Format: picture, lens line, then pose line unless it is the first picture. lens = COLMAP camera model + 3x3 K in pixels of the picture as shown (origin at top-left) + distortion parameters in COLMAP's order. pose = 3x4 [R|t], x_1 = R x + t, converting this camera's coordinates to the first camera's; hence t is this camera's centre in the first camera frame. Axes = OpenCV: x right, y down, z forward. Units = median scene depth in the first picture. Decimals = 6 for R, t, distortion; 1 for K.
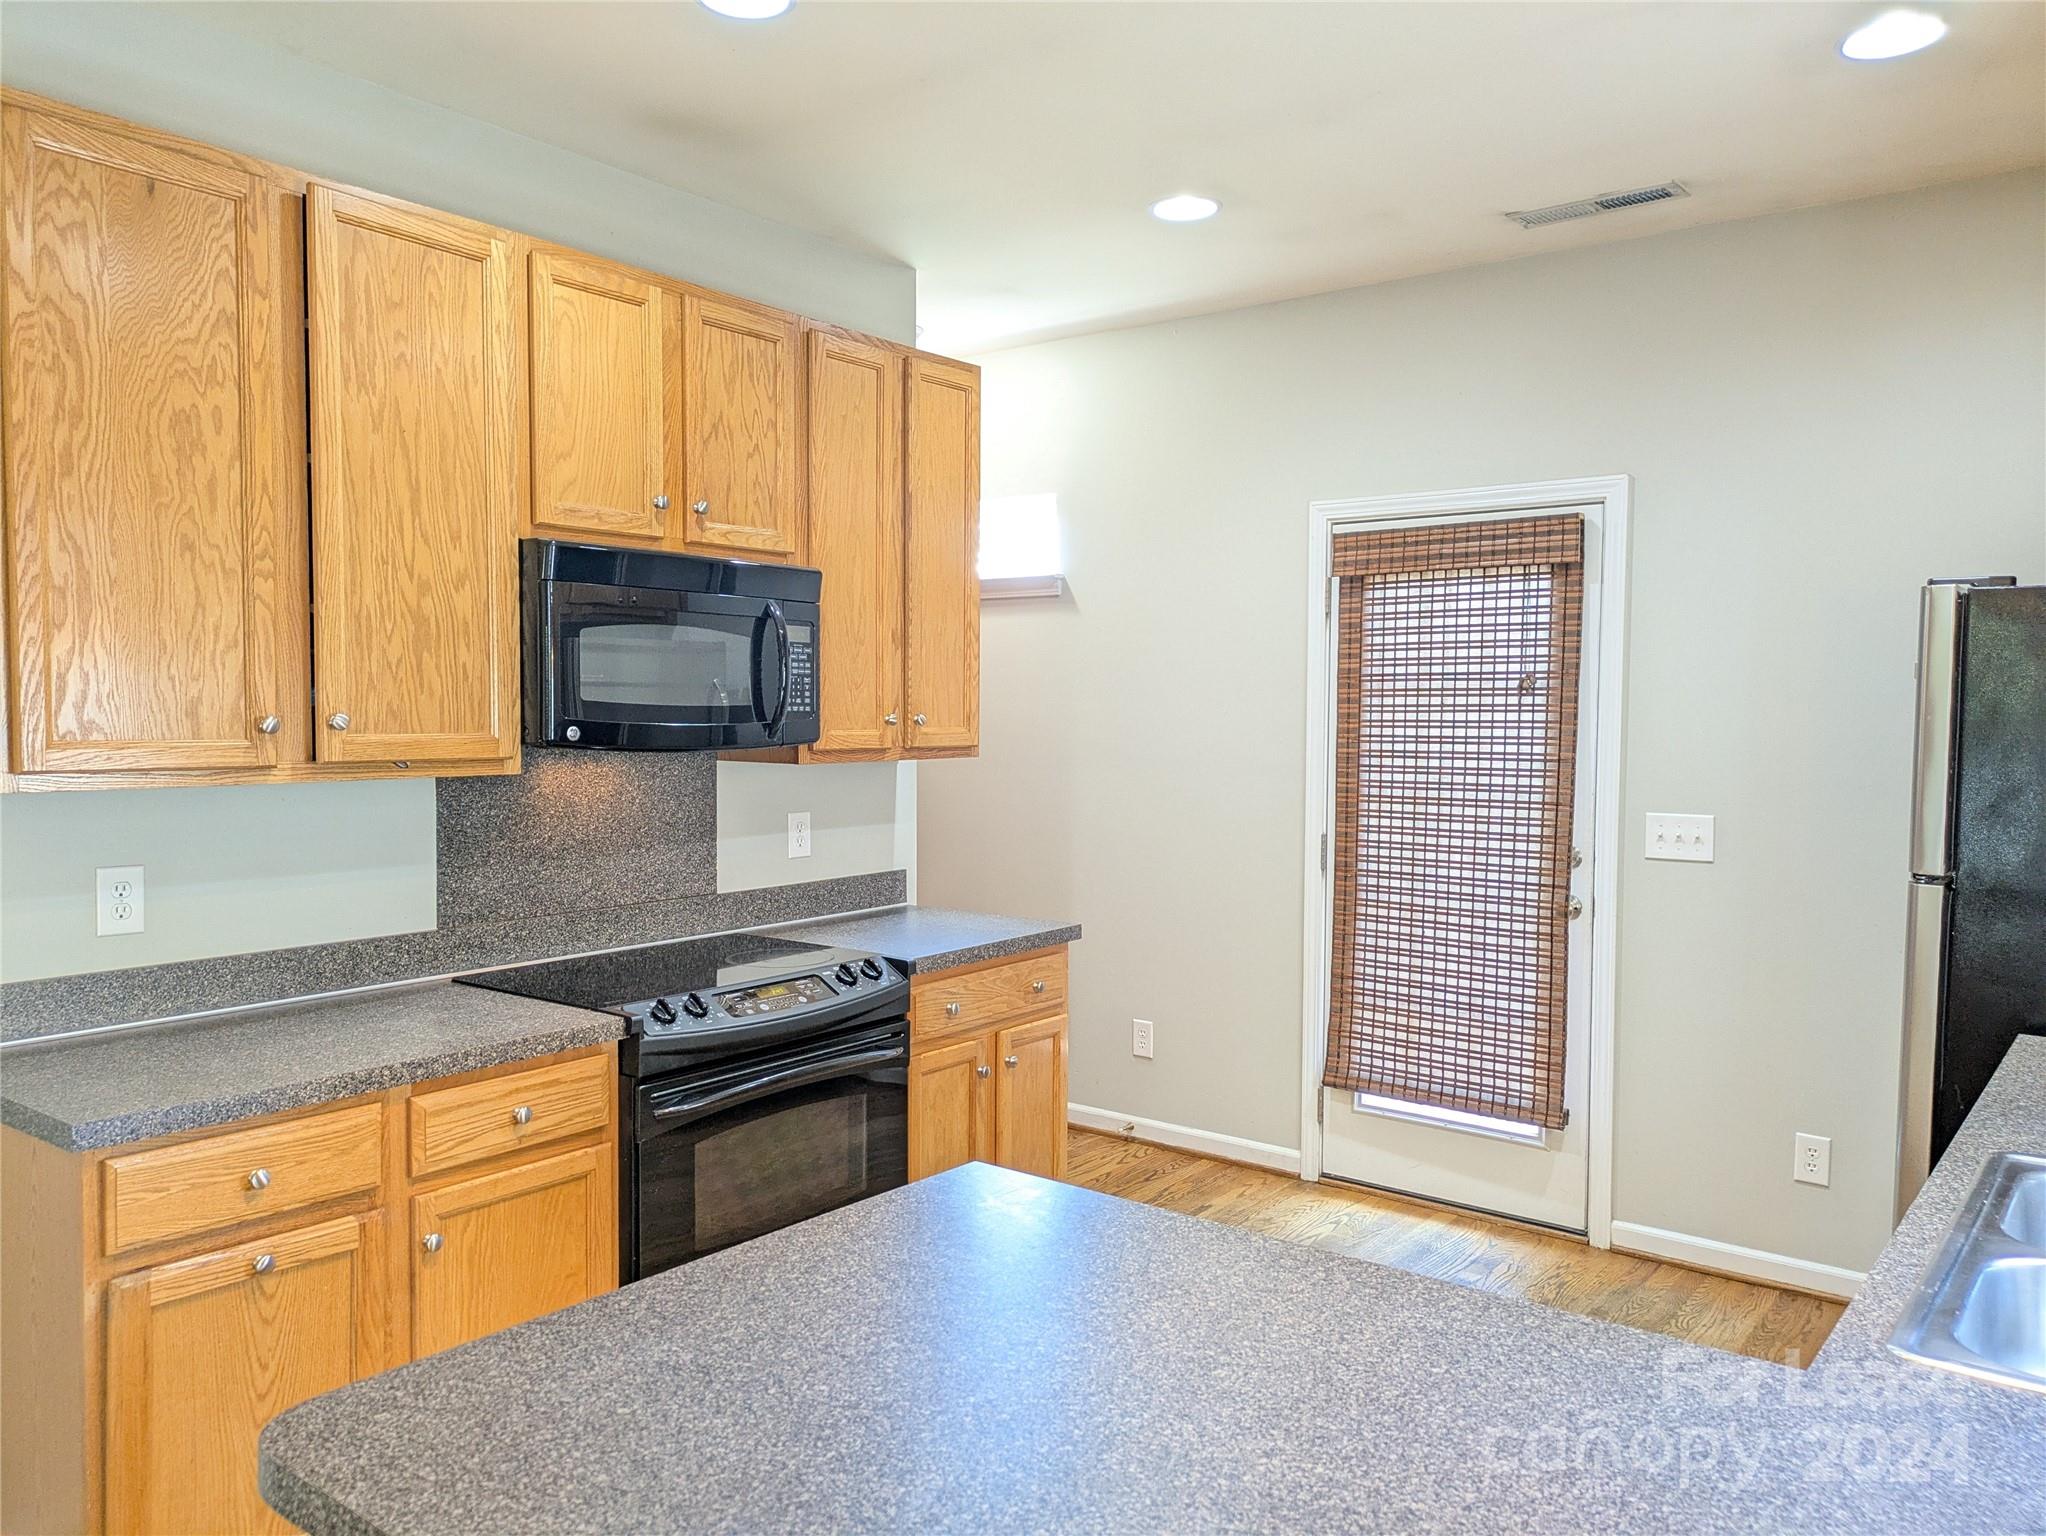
lens RADIAL K [[1506.9, 0, 1013.0], [0, 1506.9, 778.7], [0, 0, 1]] dist [0.063161, -0.062216]
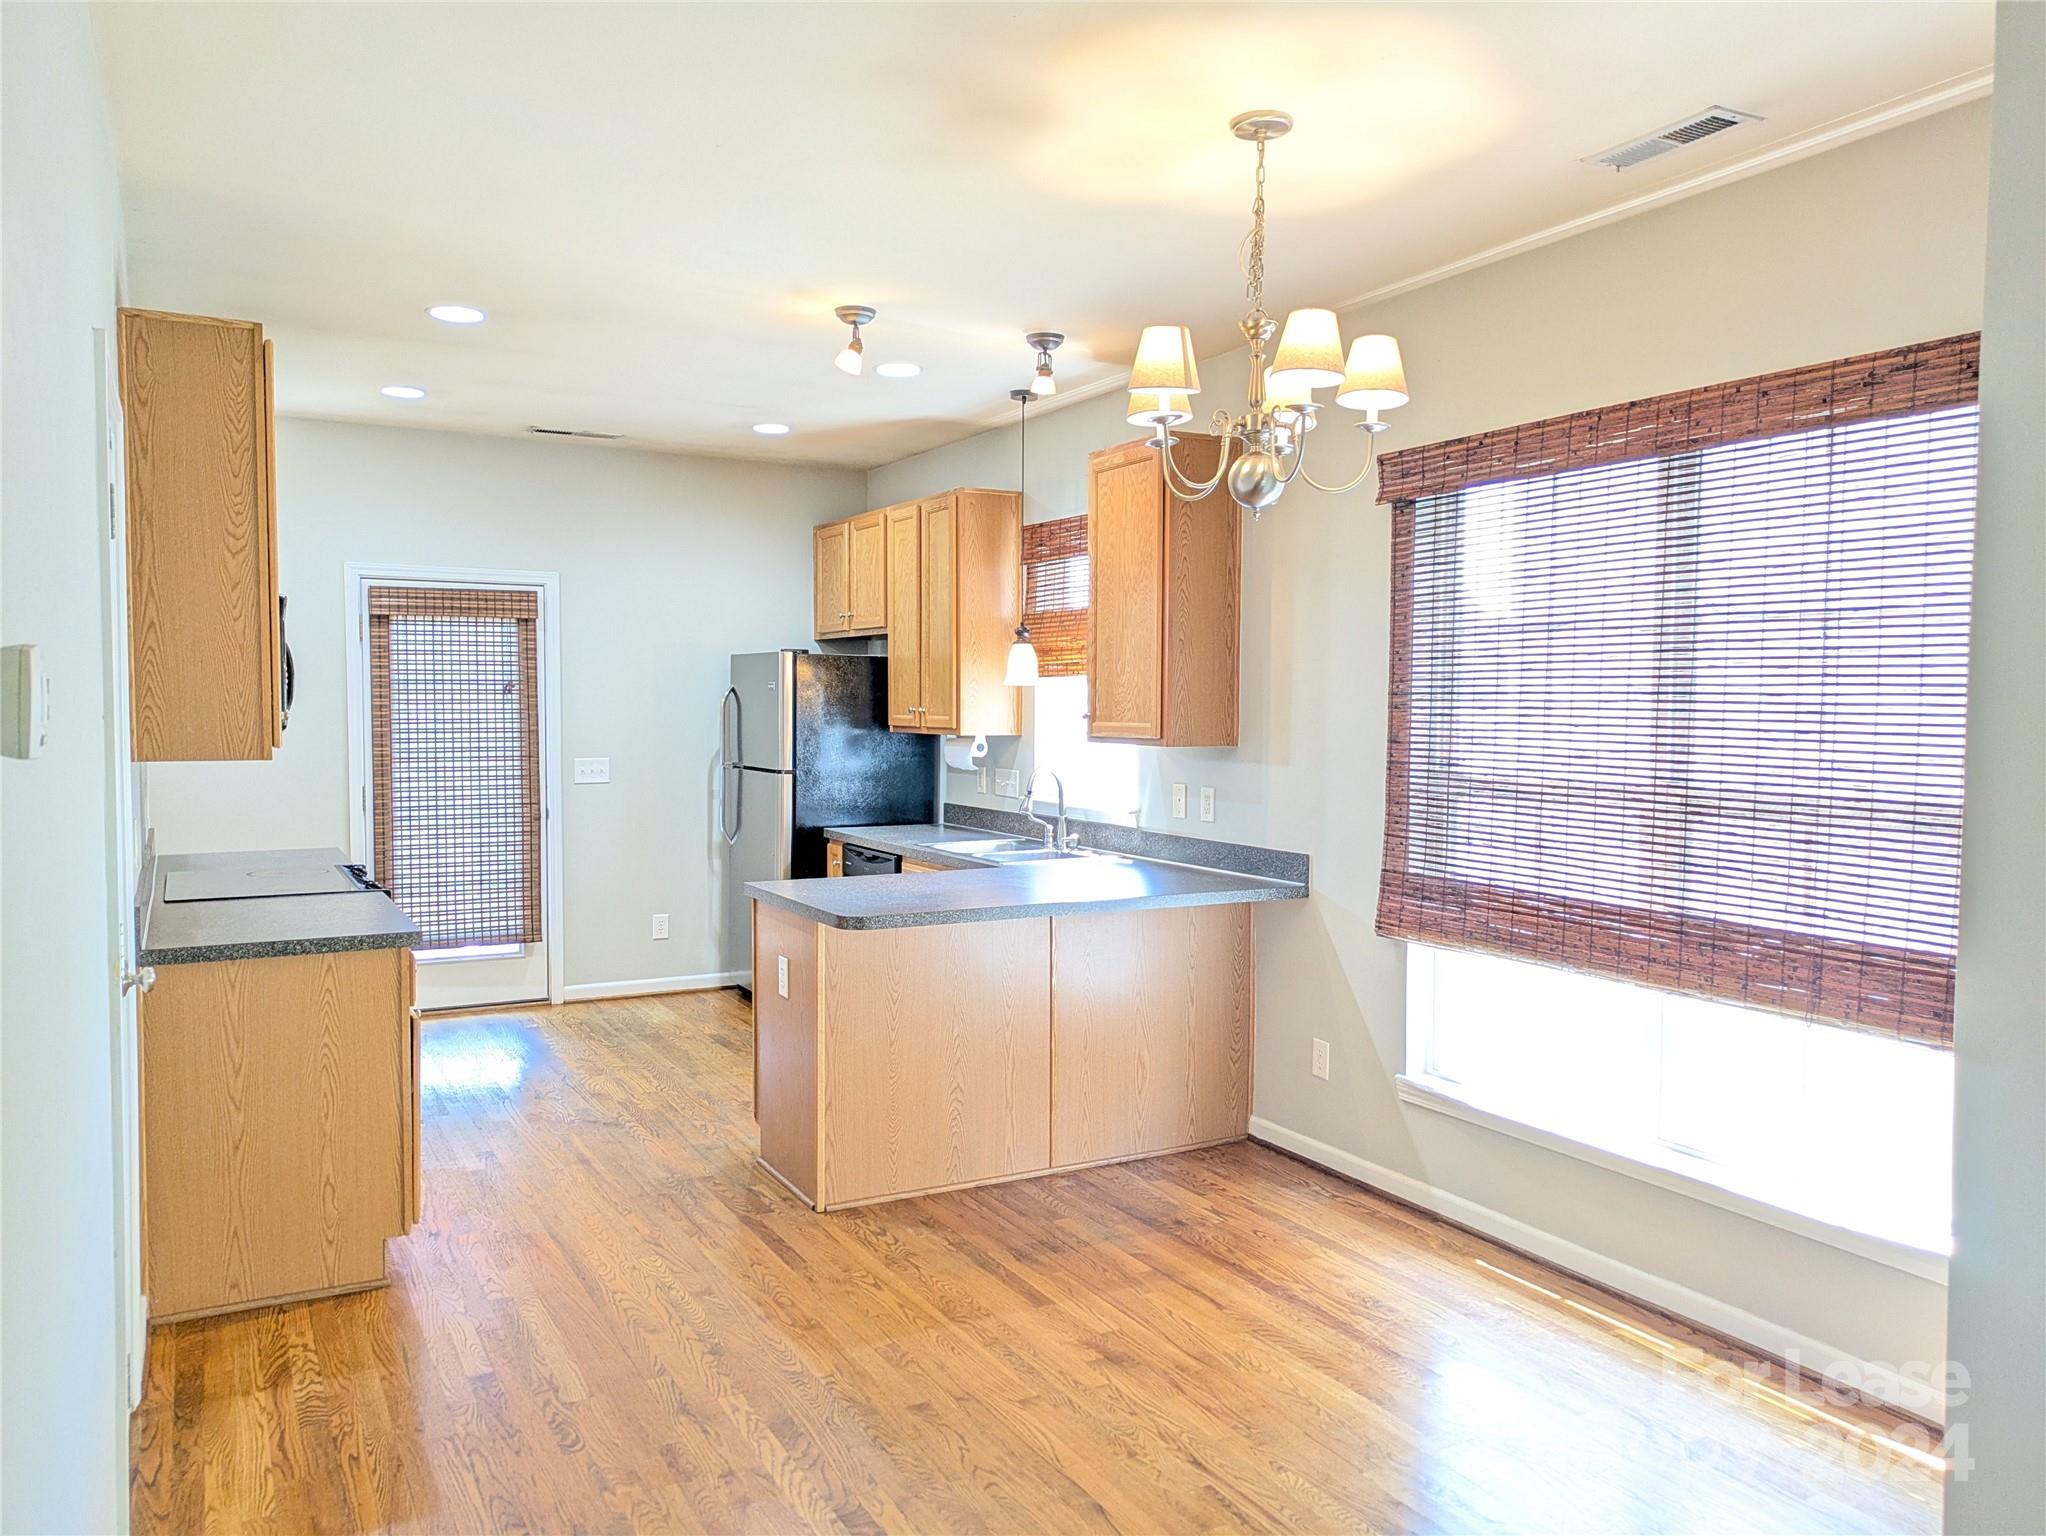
lens RADIAL K [[1506.9, 0, 1013.0], [0, 1506.9, 778.7], [0, 0, 1]] dist [0.063161, -0.062216]
pose [[0.399132, -0.051357, 0.915454, -1.000670], [0.043508, 0.998366, 0.037039, 0.001870], [-0.915861, 0.025046, 0.400714, -0.203207]]
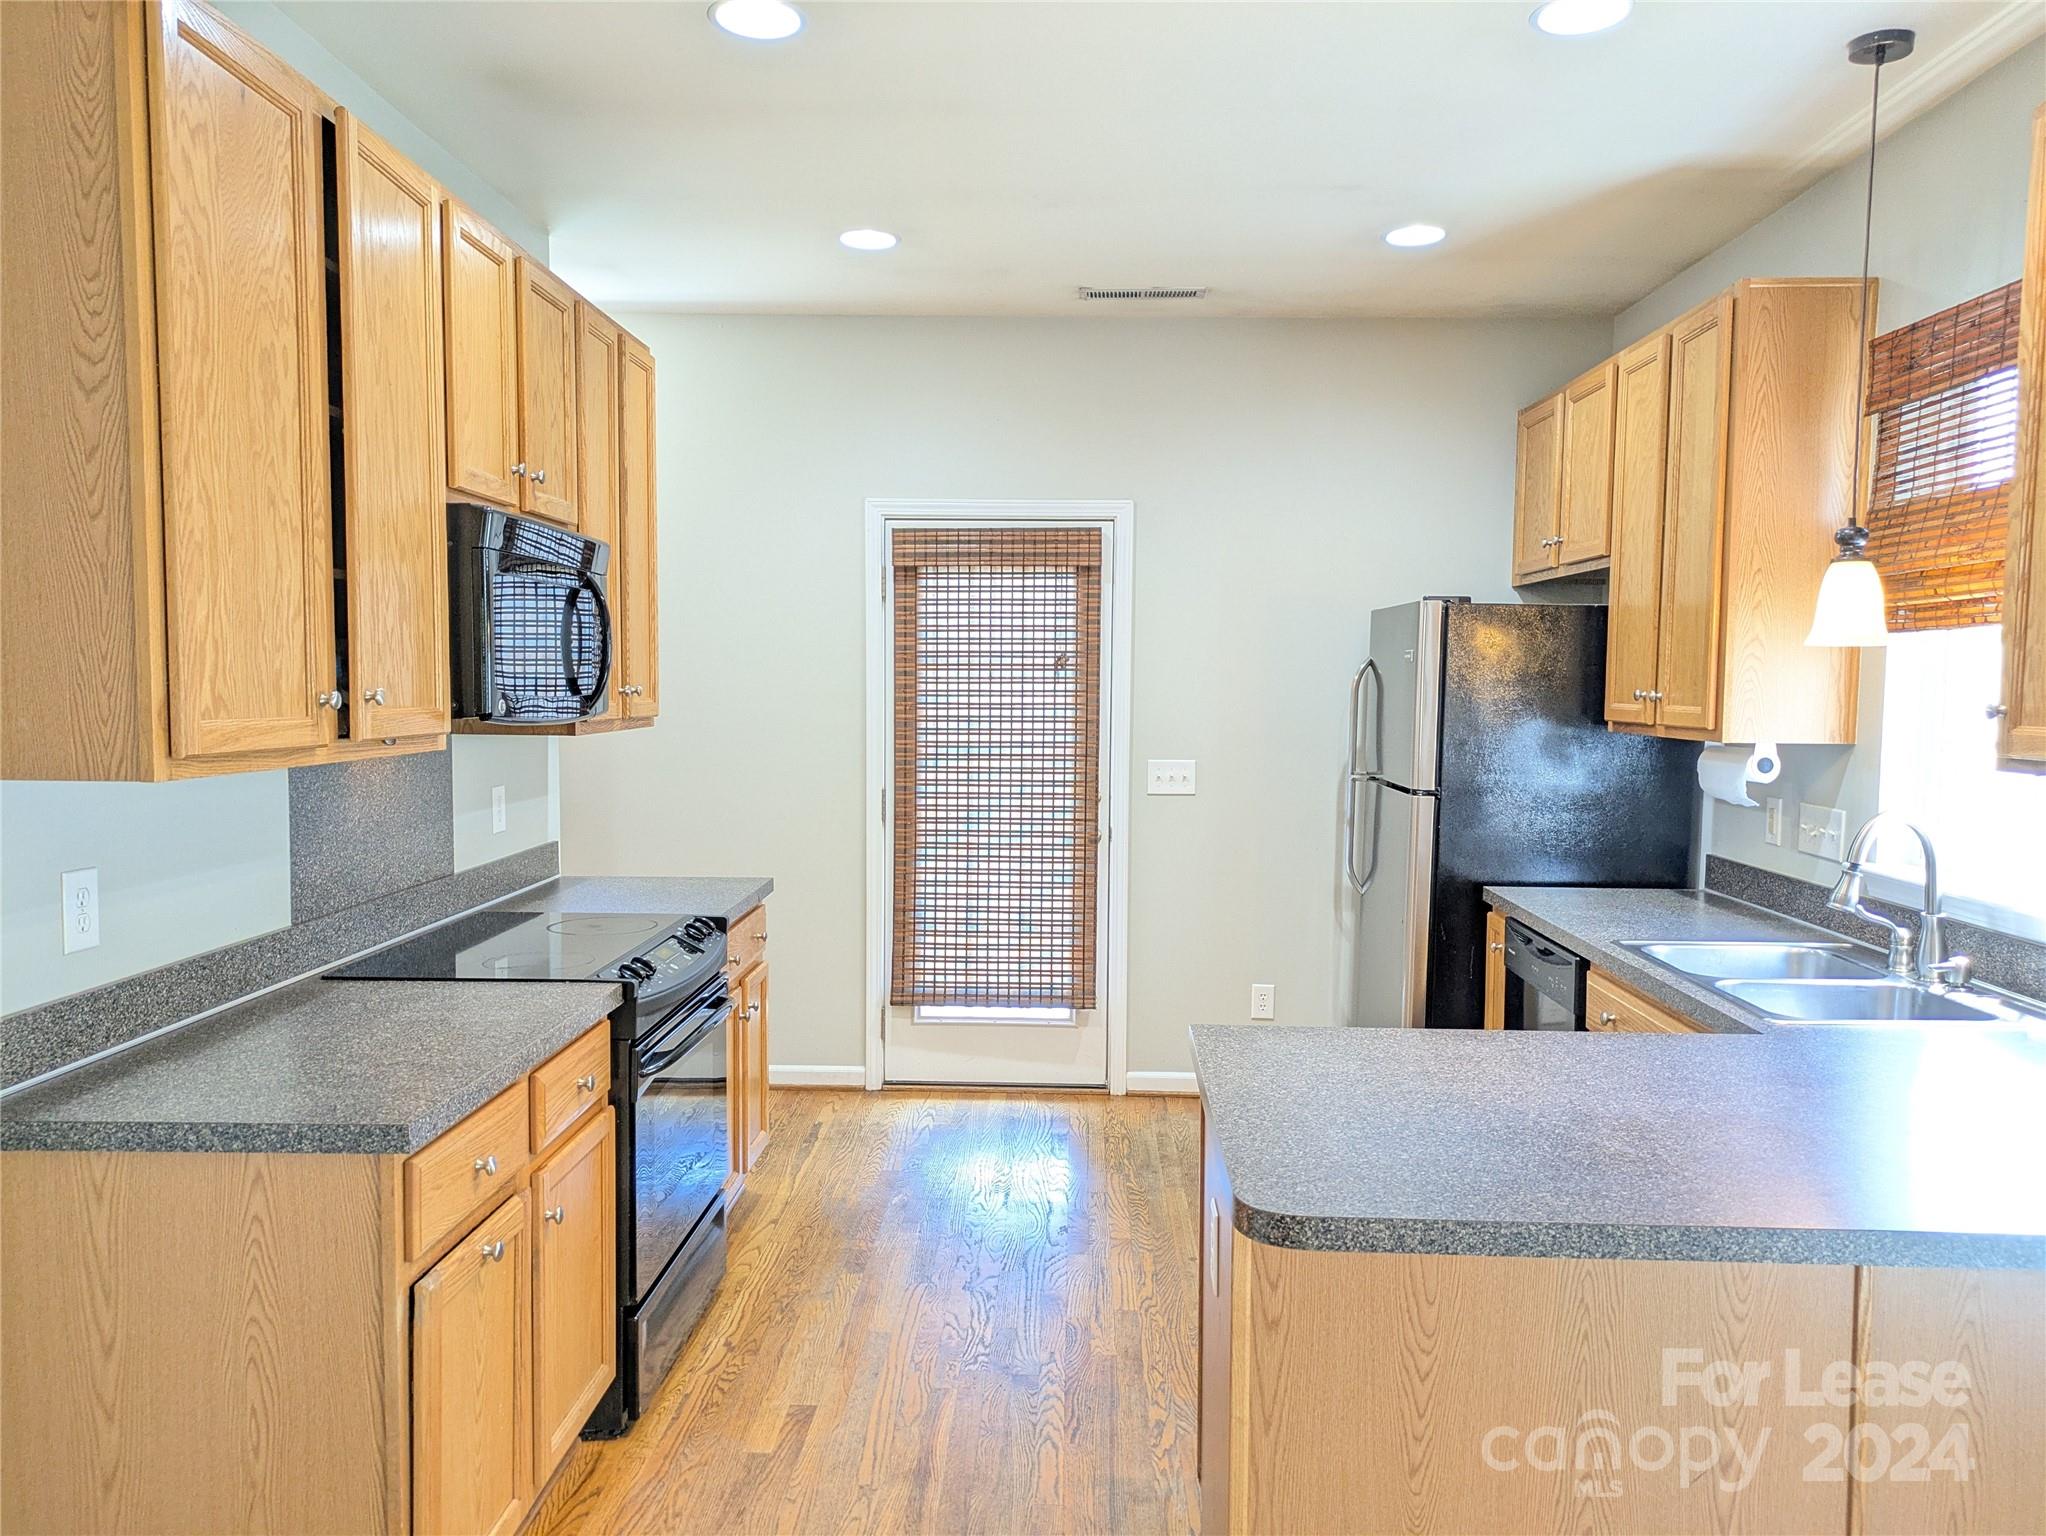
lens RADIAL K [[1504.1, 0, 1032.6], [0, 1504.1, 786.0], [0, 0, 1]] dist [0.072761, -0.074474]
pose [[0.805501, -0.041382, 0.591148, -0.420459], [0.025818, 0.999062, 0.034758, -0.002843], [-0.592032, -0.012735, 0.805814, 0.007118]]
